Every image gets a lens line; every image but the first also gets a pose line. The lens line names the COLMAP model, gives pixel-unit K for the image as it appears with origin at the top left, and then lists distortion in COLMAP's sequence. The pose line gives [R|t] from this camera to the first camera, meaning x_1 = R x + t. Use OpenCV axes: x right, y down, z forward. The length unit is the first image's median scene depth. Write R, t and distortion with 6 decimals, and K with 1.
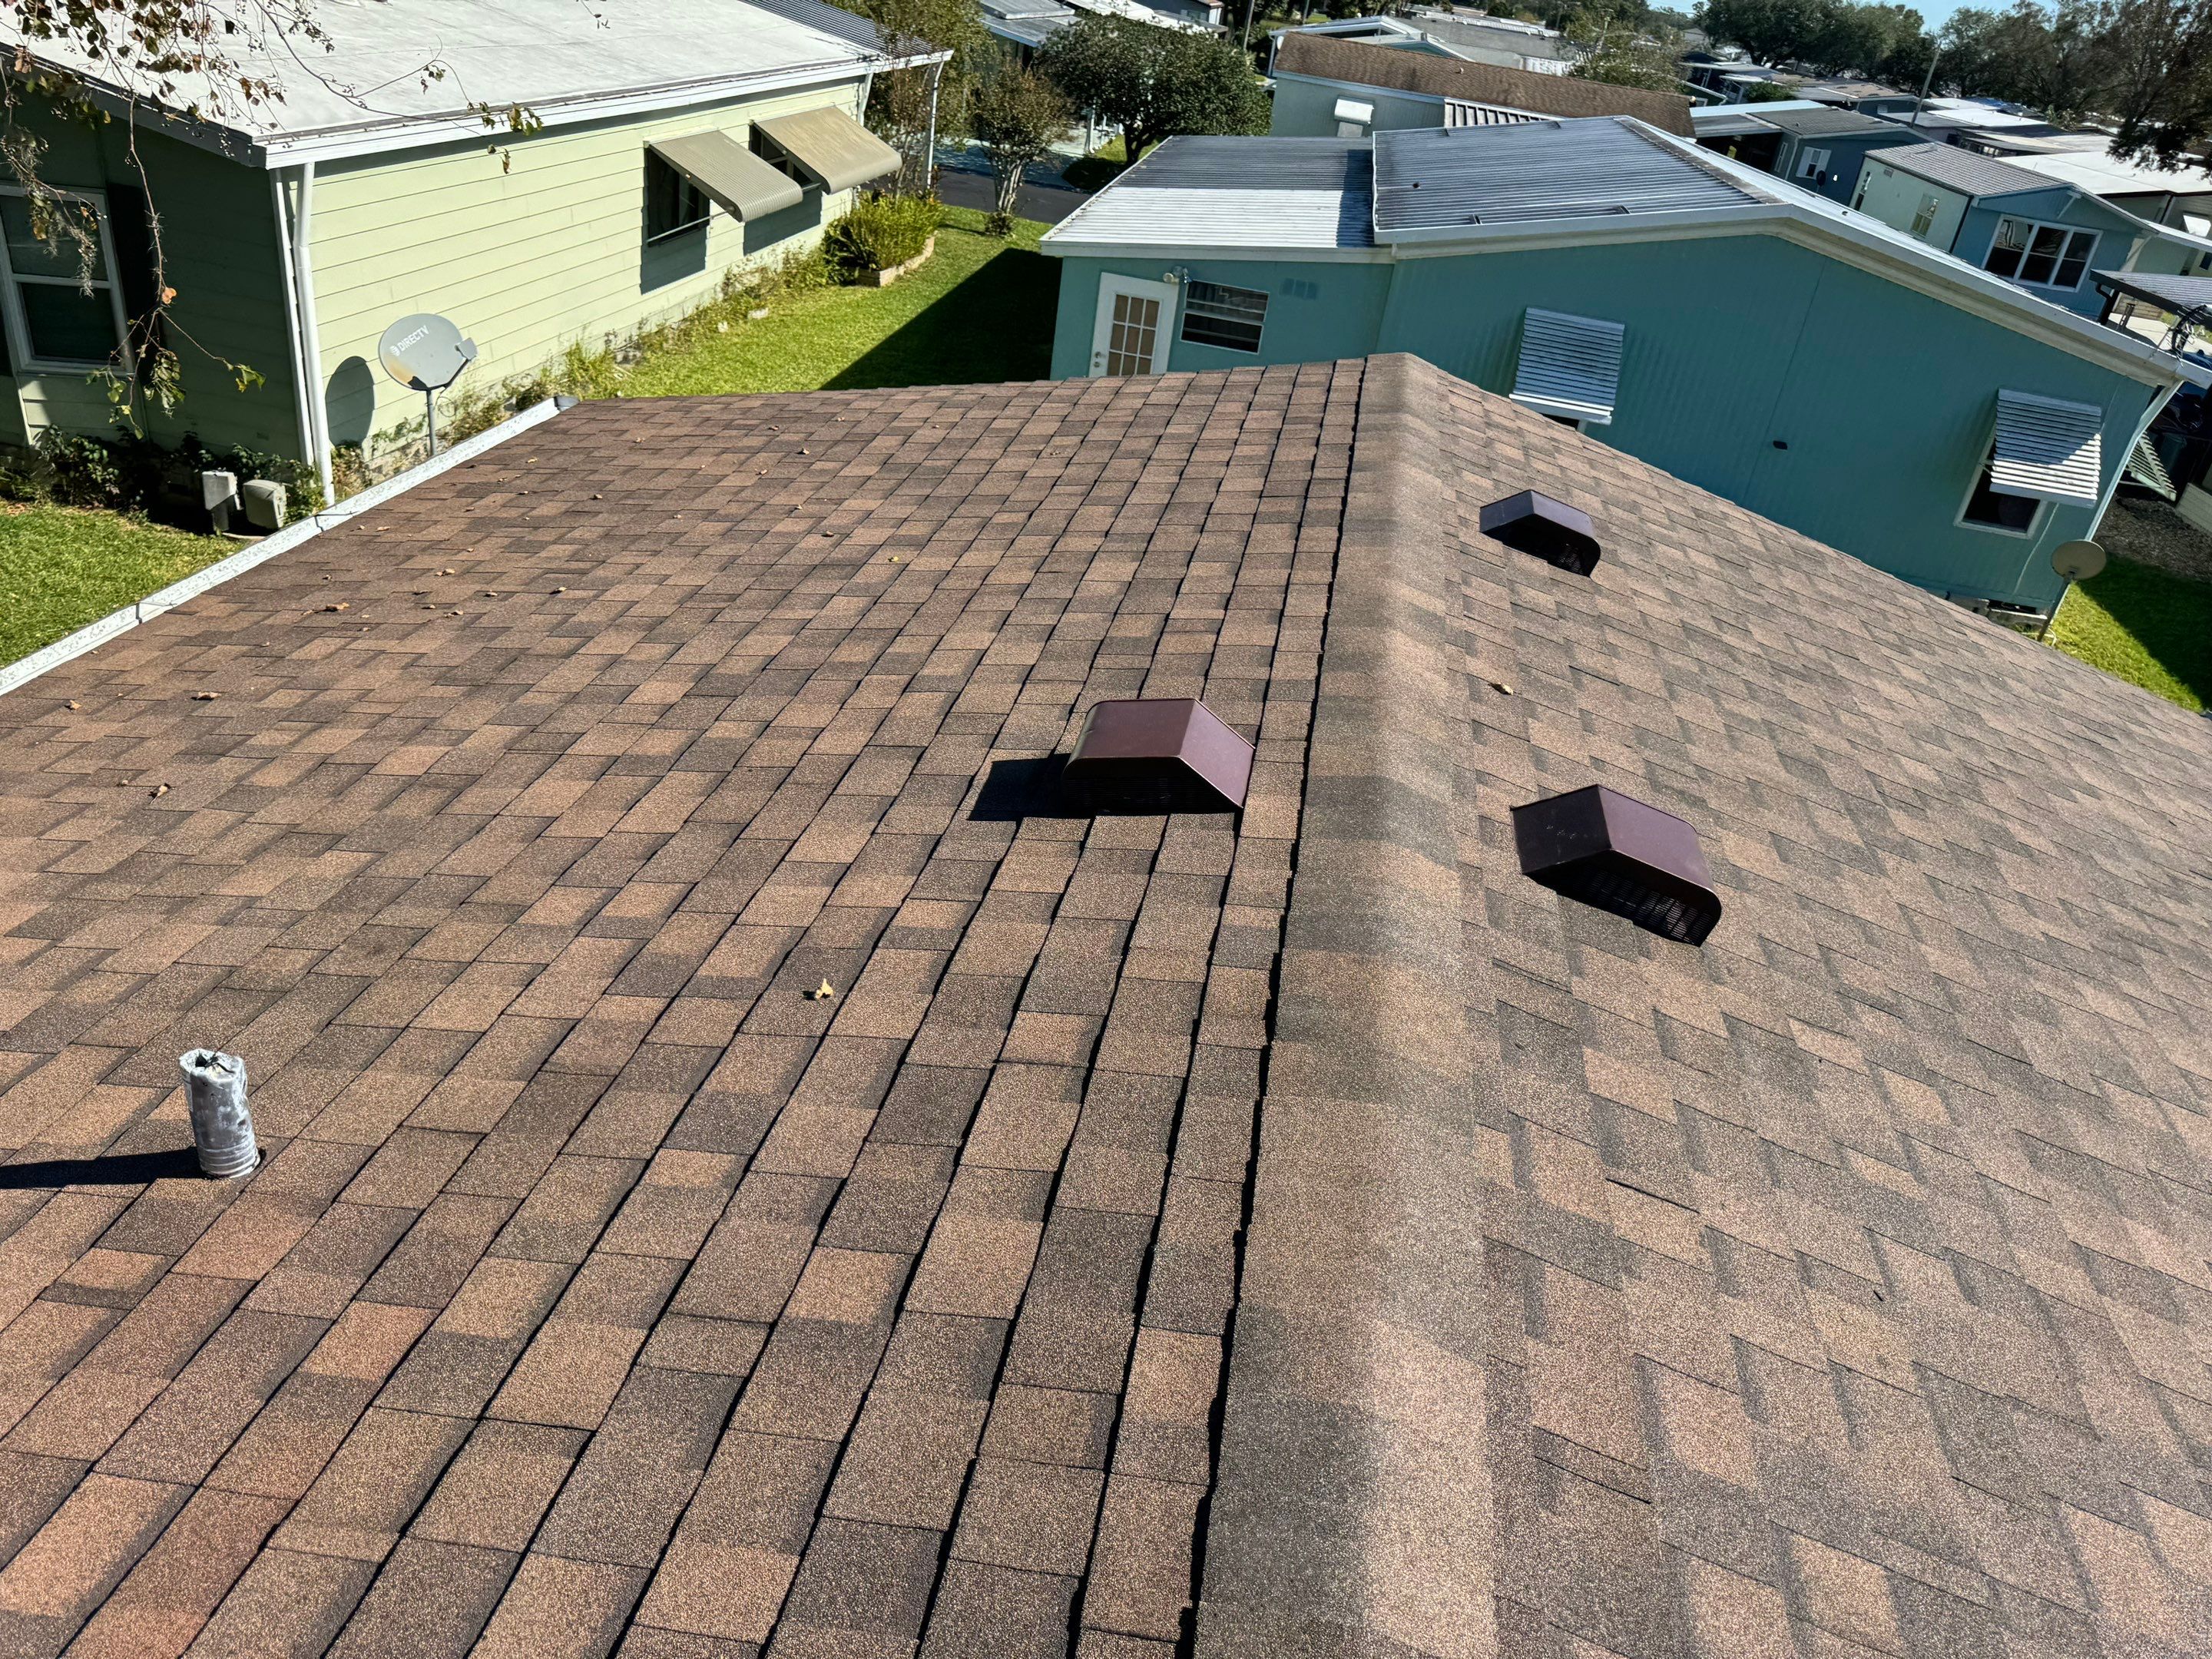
lens RADIAL K [[1503.7, 0, 1106.0], [0, 1503.7, 829.5], [0, 0, 1]] dist [0.003329, -0.011288]
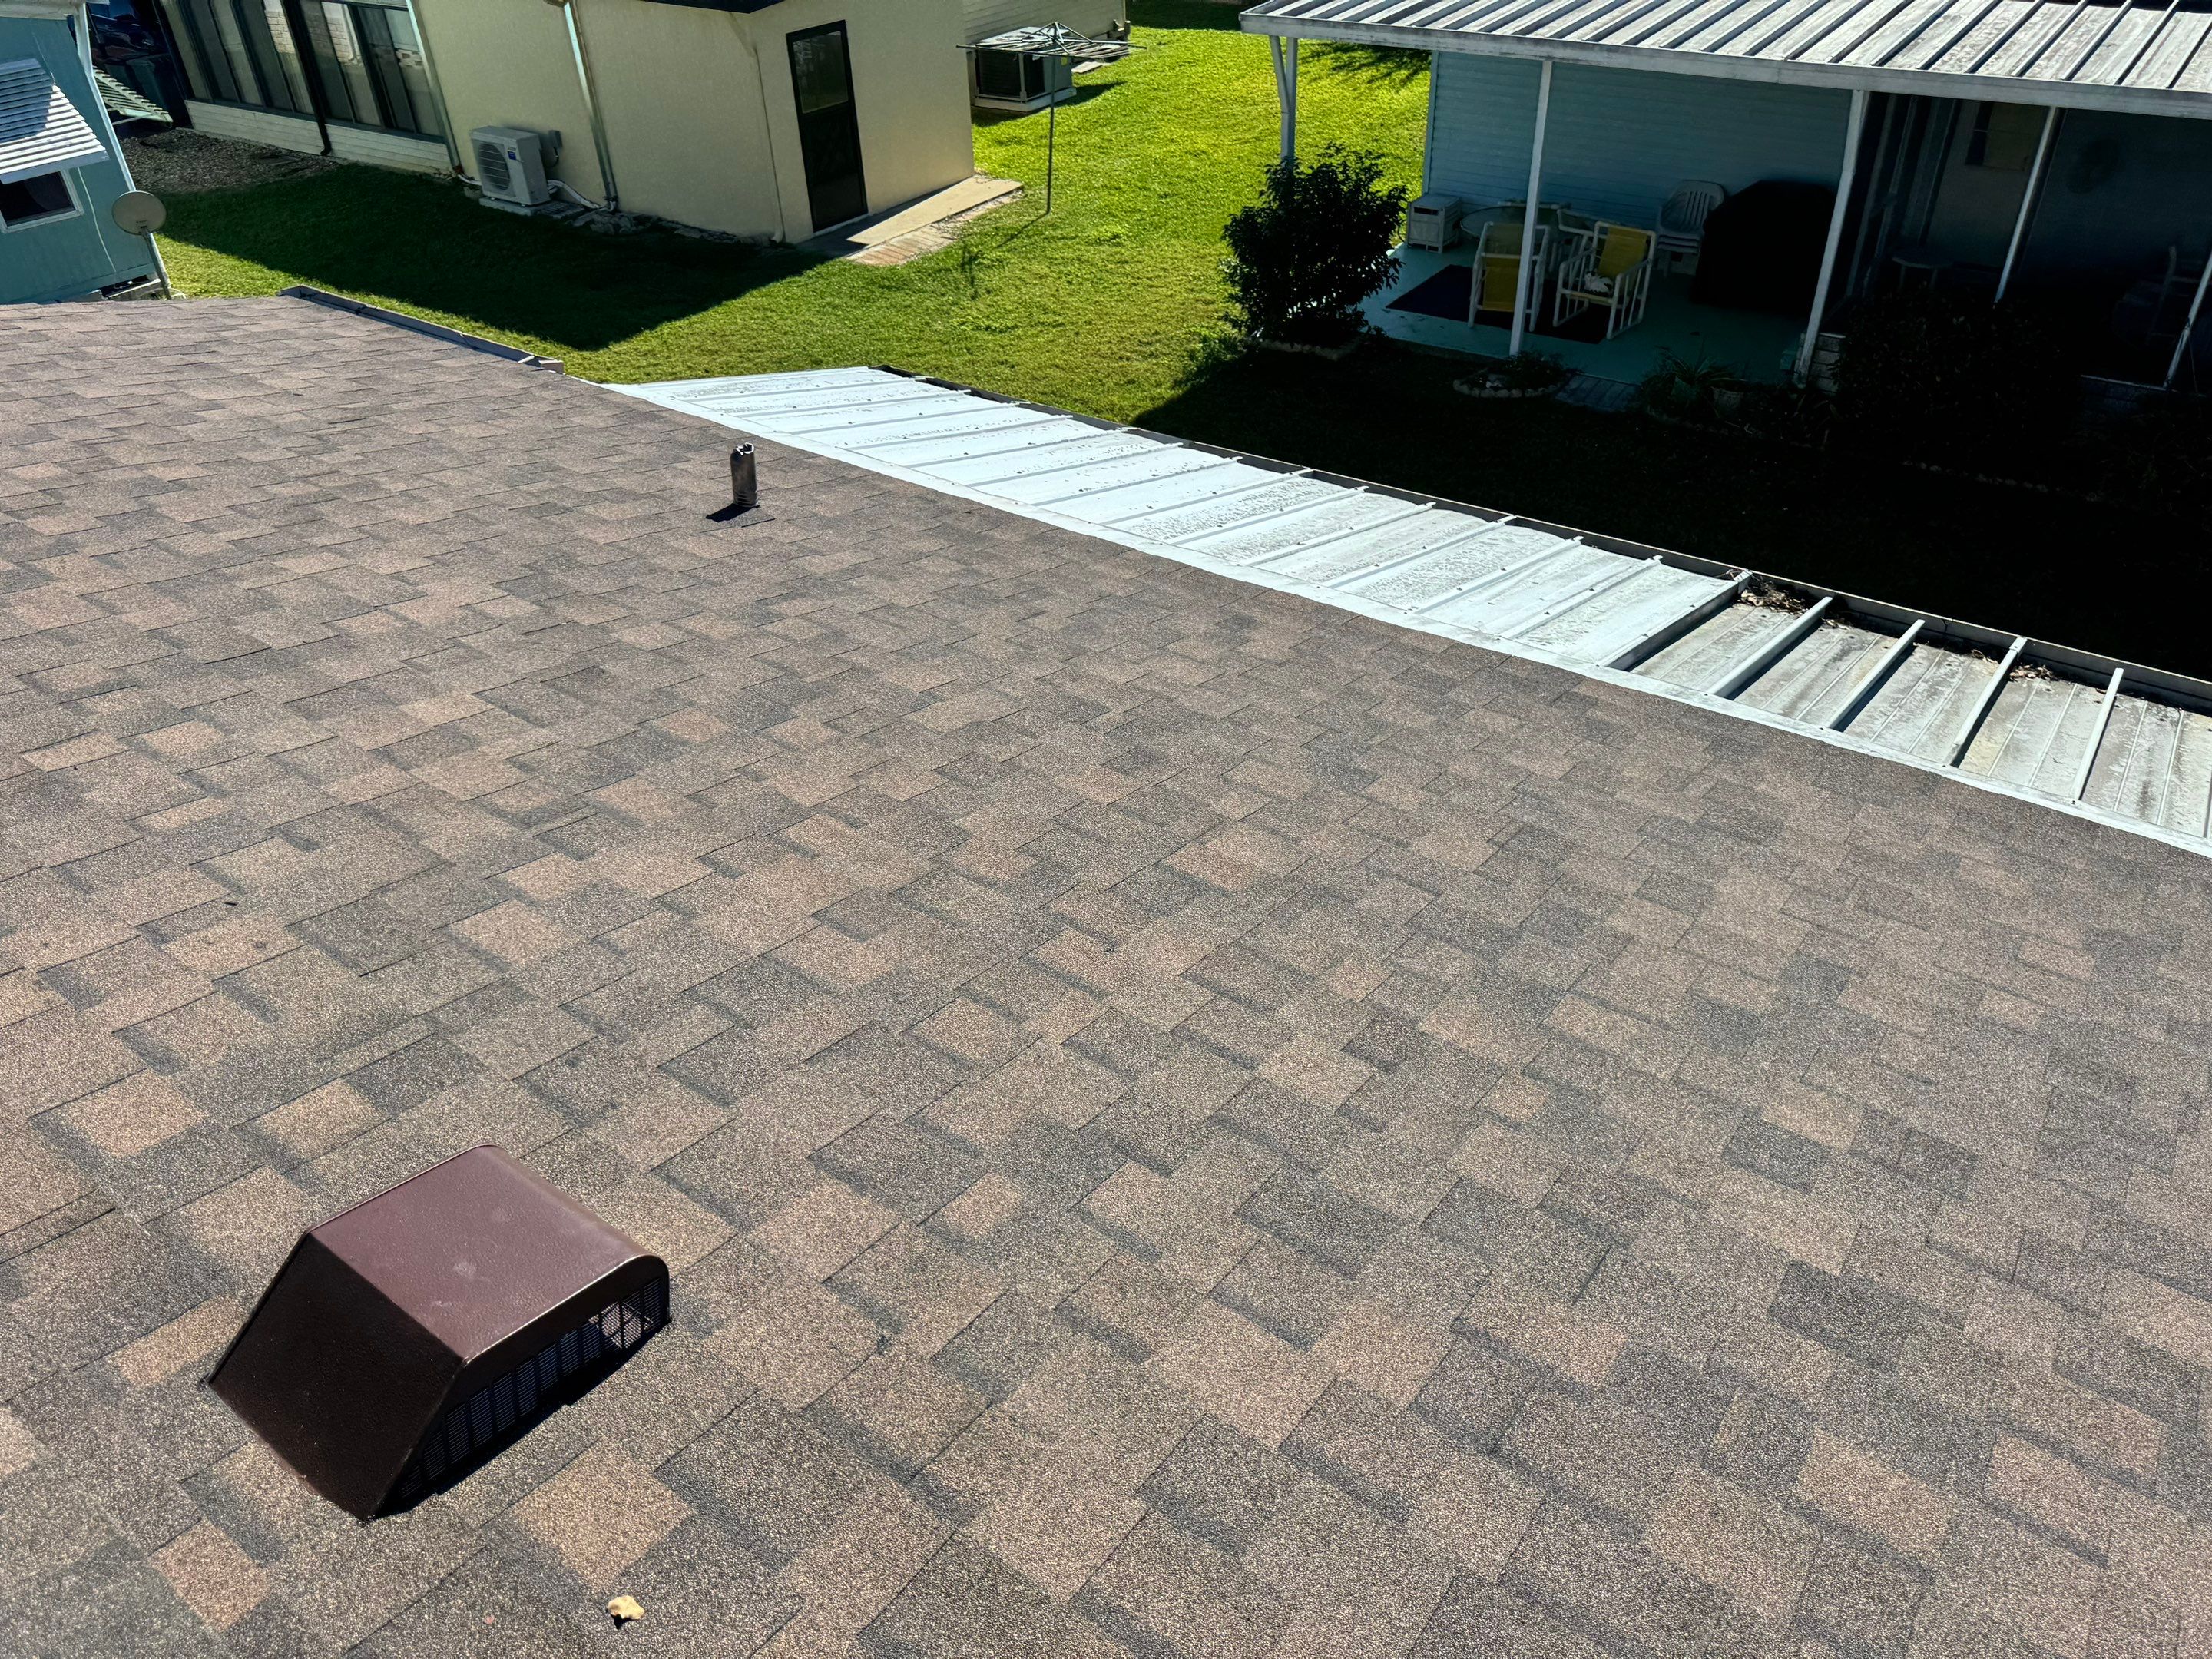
lens RADIAL K [[1503.7, 0, 1106.0], [0, 1503.7, 829.5], [0, 0, 1]] dist [0.003329, -0.011288]
pose [[0.436130, -0.649852, 0.622481, 0.111855], [0.527907, 0.744964, 0.407853, 0.116956], [-0.728770, 0.150735, 0.667962, -0.115463]]
